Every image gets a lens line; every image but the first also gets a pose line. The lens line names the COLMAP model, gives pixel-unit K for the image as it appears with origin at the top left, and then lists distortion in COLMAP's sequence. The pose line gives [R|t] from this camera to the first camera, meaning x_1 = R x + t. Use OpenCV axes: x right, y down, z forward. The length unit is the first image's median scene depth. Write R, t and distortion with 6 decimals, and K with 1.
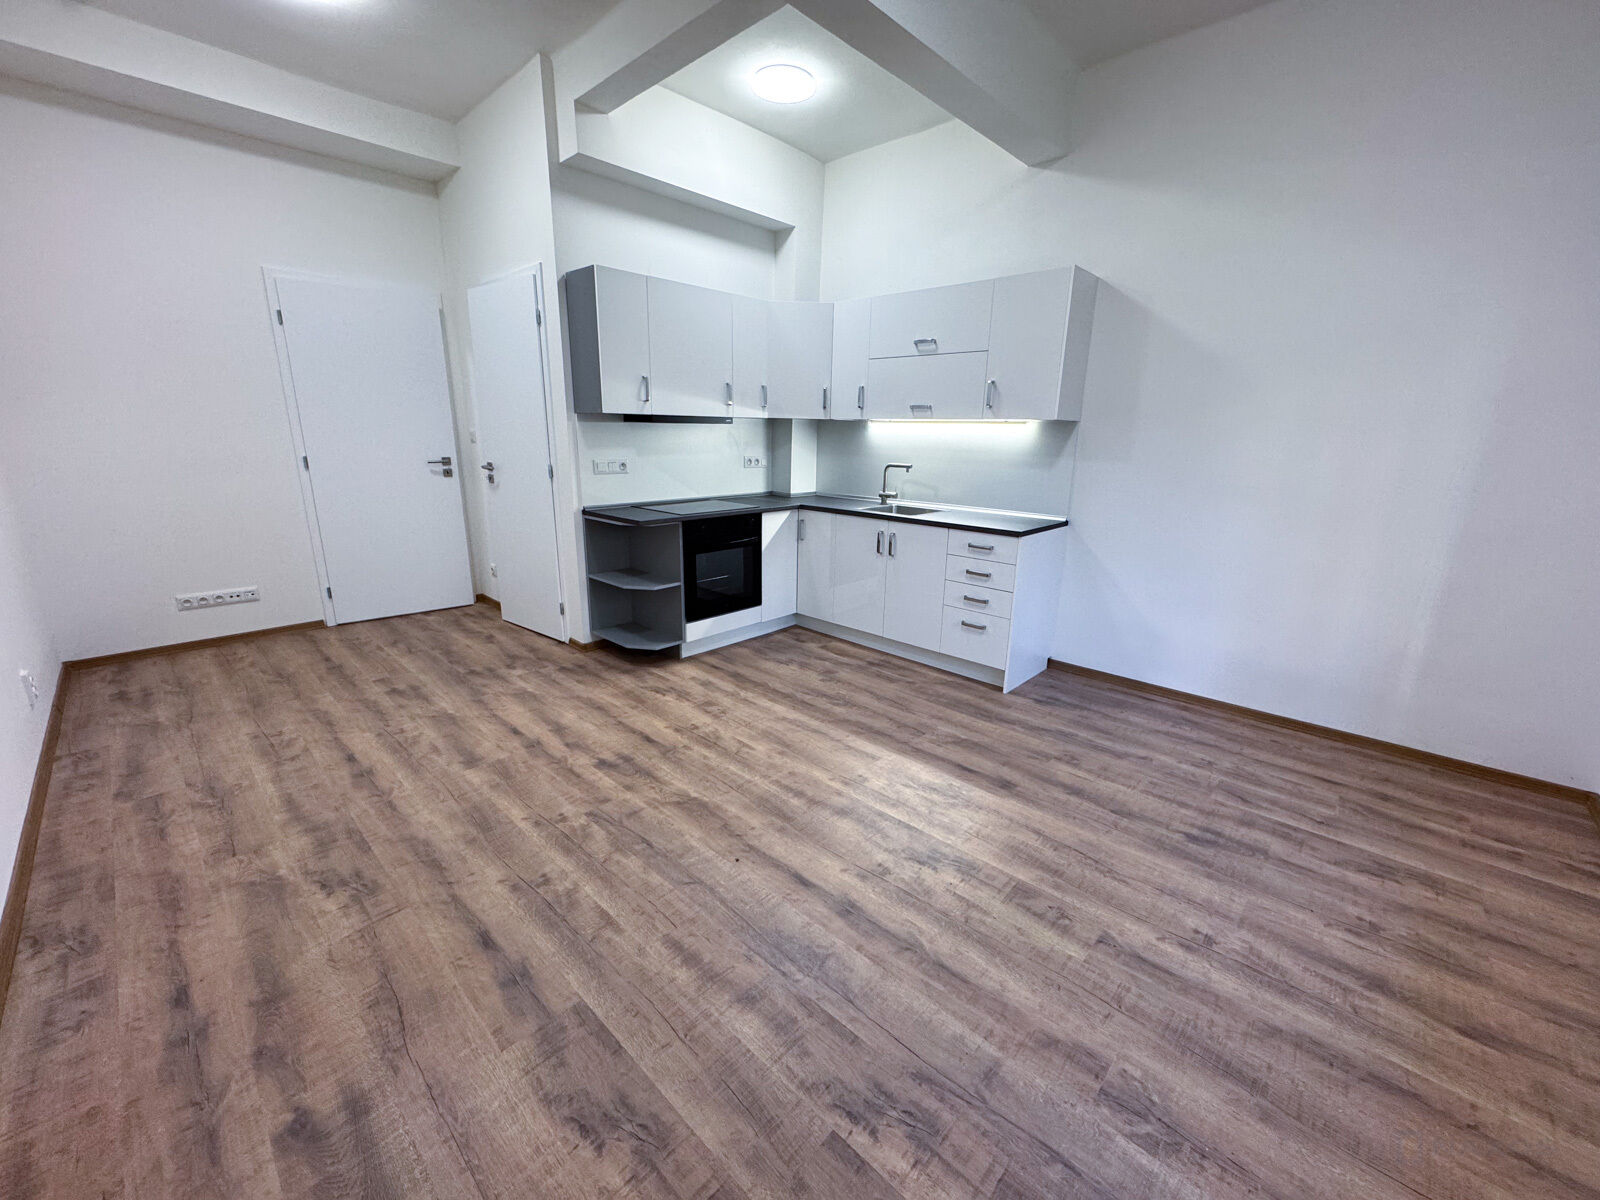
lens RADIAL K [[636.6, 0, 800.0], [0, 636.6, 600.0], [0, 0, 1]] dist [-0.002633, 0.000466]
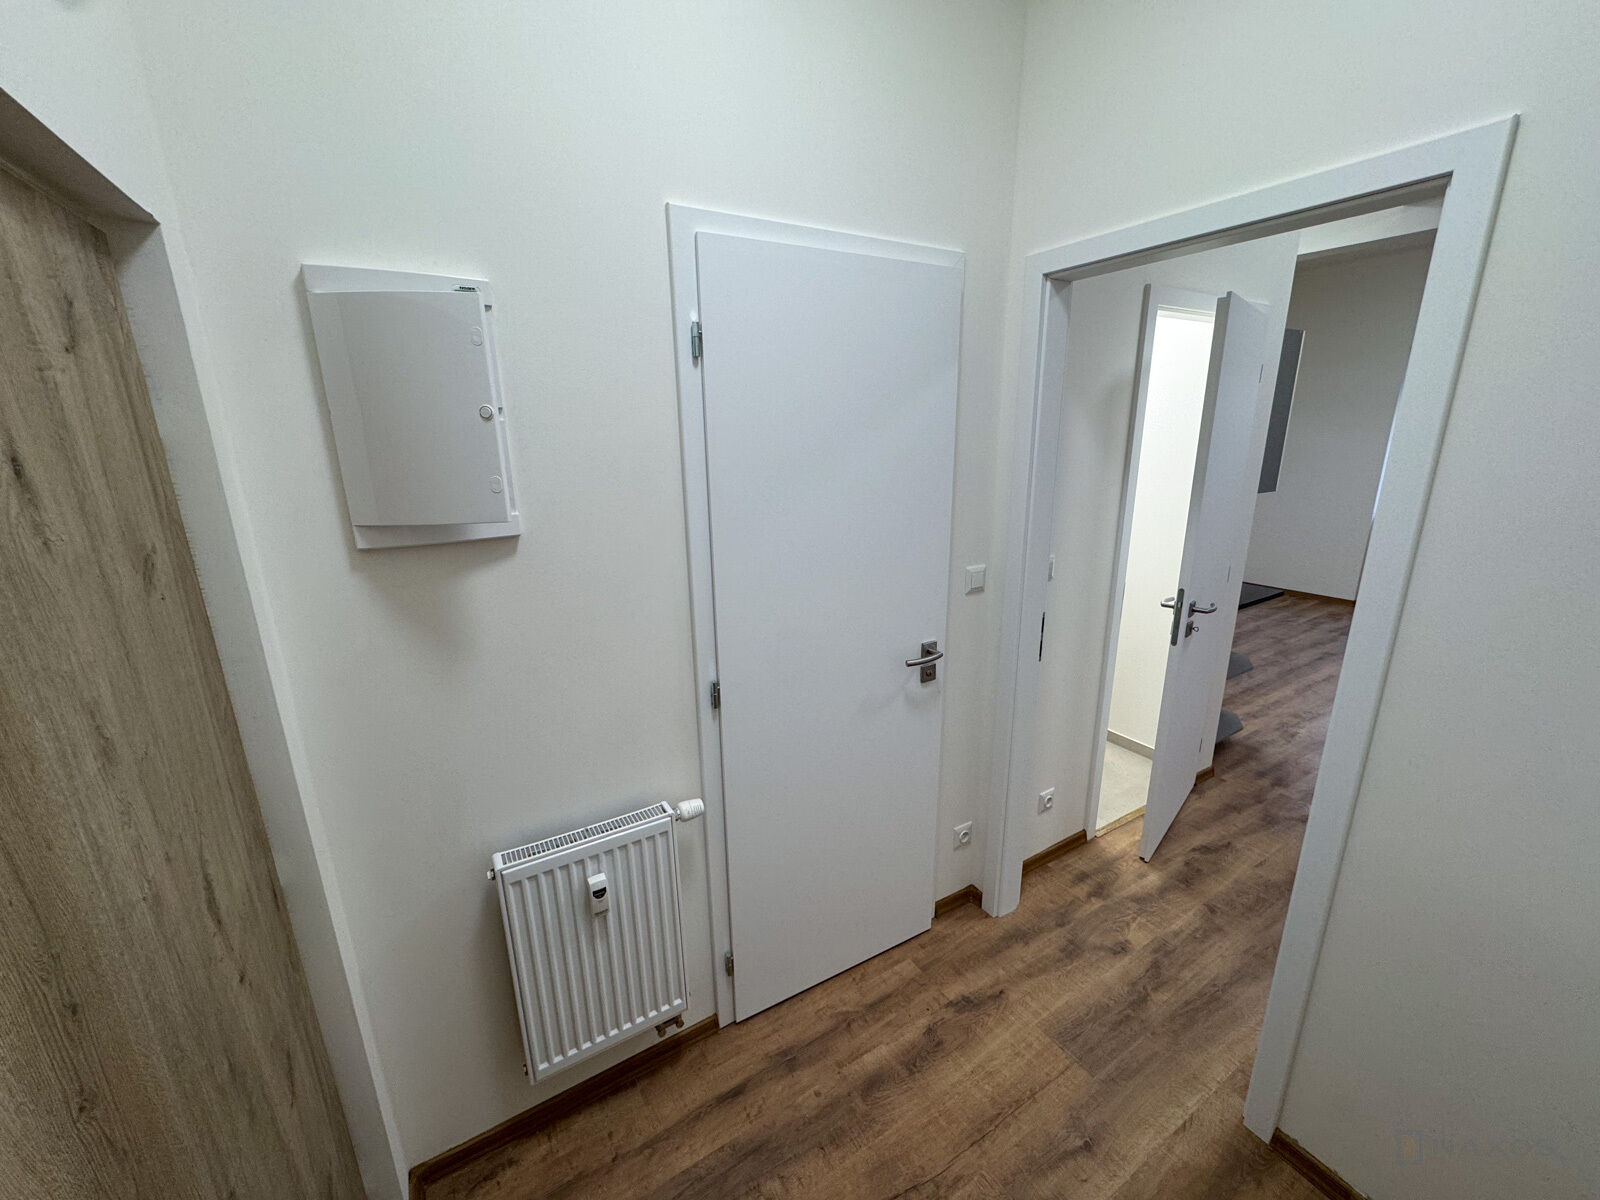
lens RADIAL K [[636.6, 0, 800.0], [0, 636.6, 600.0], [0, 0, 1]] dist [-0.002633, 0.000466]
pose [[0.261904, -0.274491, 0.925236, -1.762037], [0.273016, 0.940612, 0.201771, -0.664395], [-0.925672, 0.199760, 0.321290, 1.759383]]
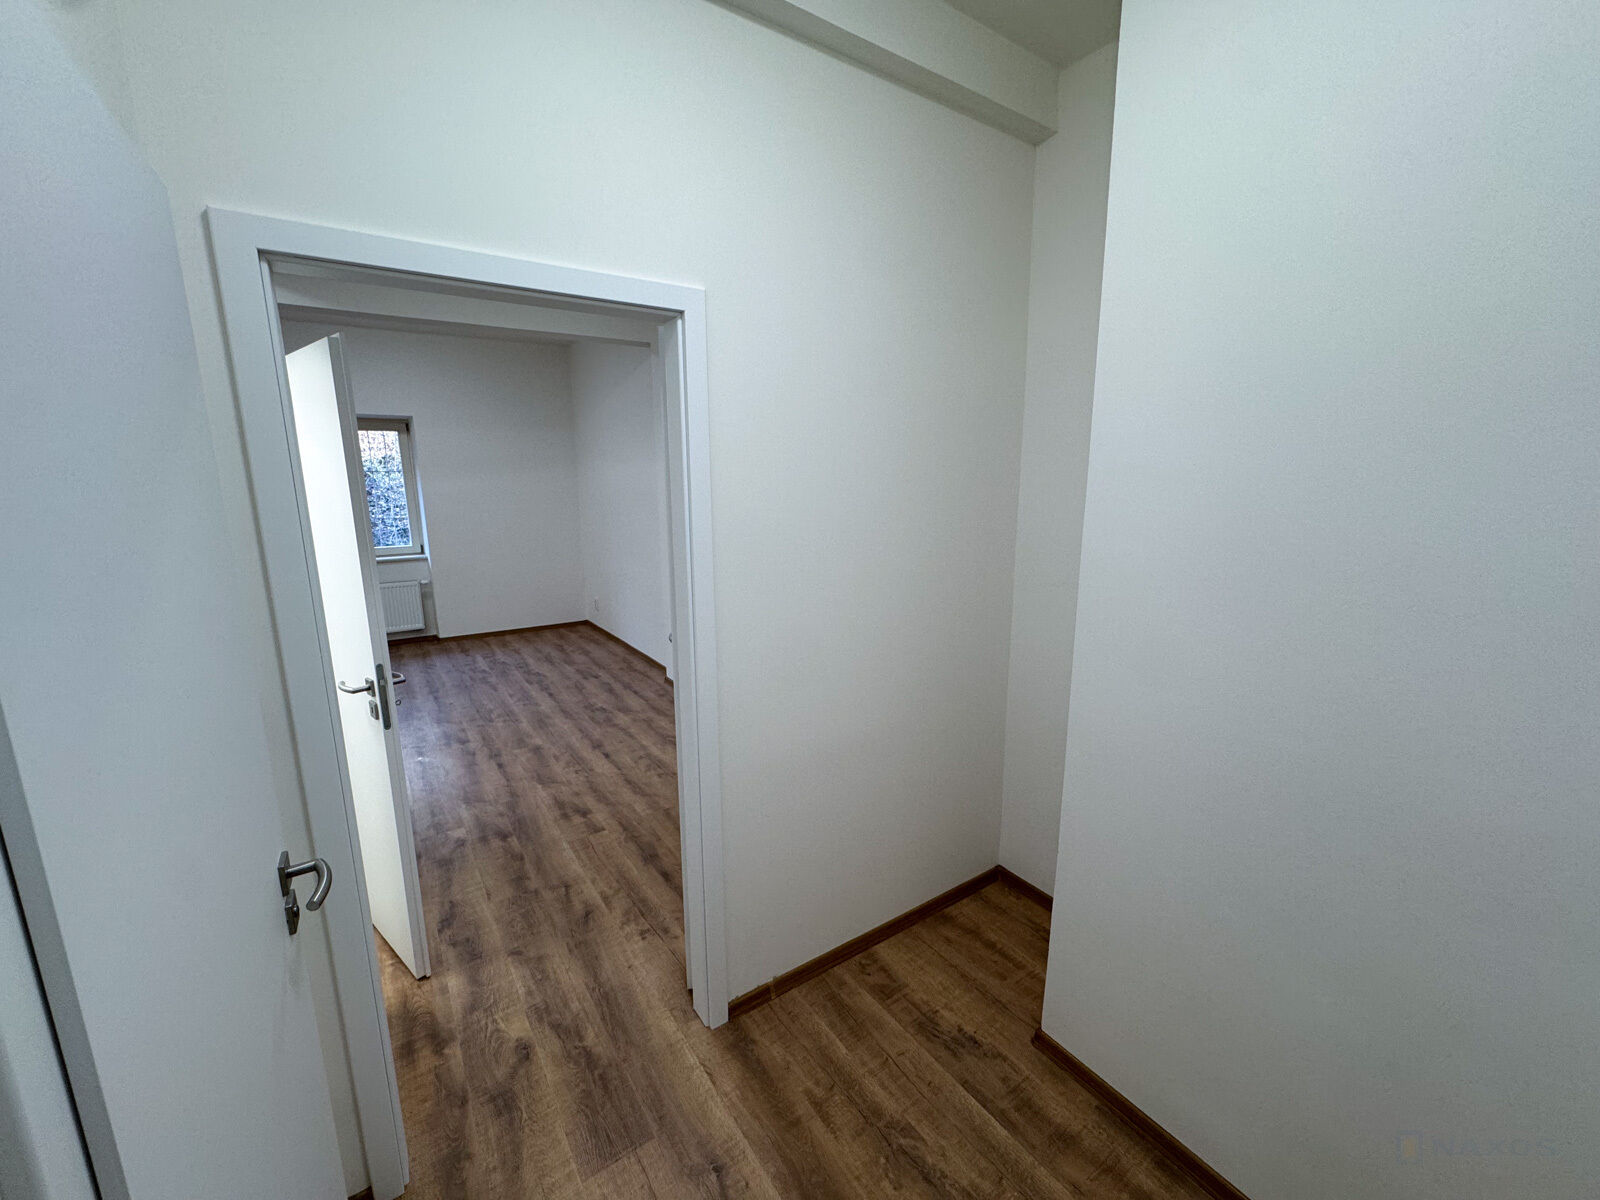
lens RADIAL K [[636.6, 0, 800.0], [0, 636.6, 600.0], [0, 0, 1]] dist [-0.002633, 0.000466]
pose [[-0.978442, -0.053047, 0.199594, -1.447888], [0.041027, 0.897260, 0.439592, -0.741646], [-0.202407, 0.438303, -0.875741, 2.083644]]
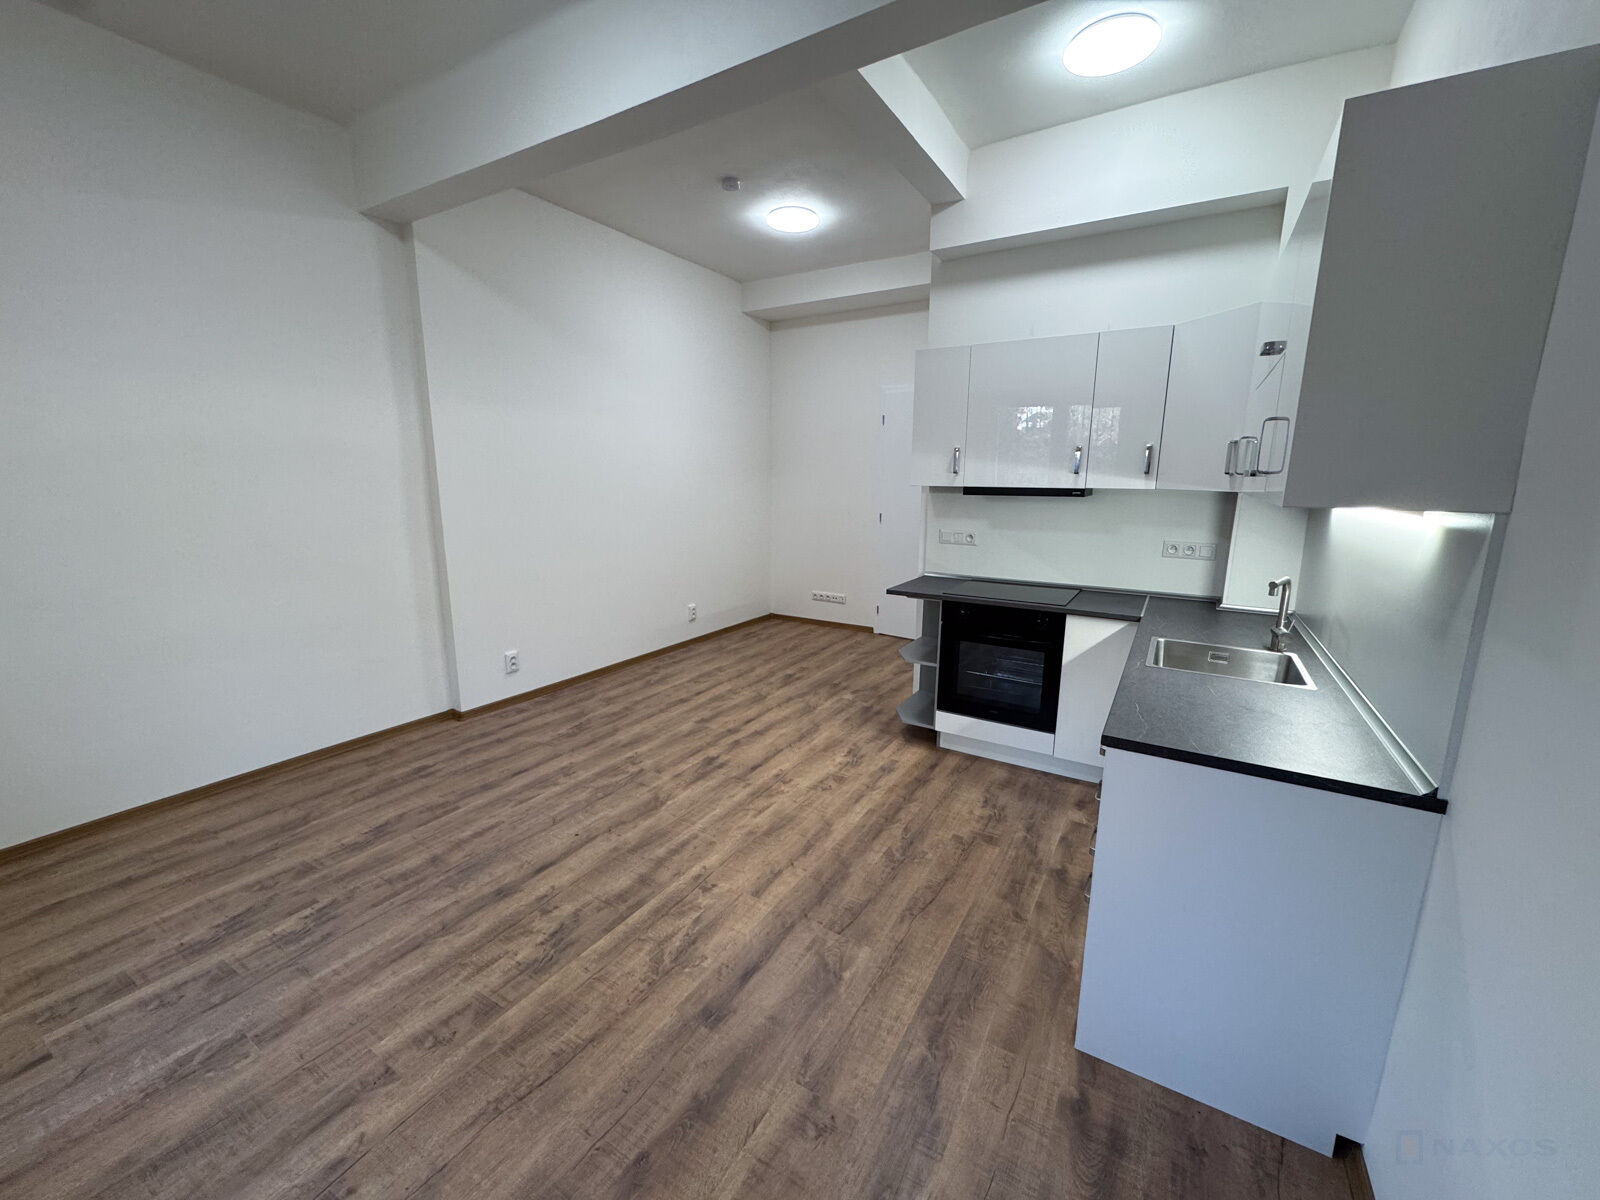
lens RADIAL K [[636.6, 0, 800.0], [0, 636.6, 600.0], [0, 0, 1]] dist [-0.002633, 0.000466]
pose [[0.210523, 0.175222, -0.961757, 0.896328], [-0.255980, 0.959360, 0.118753, -0.245112], [0.943480, 0.221190, 0.246821, 0.782950]]
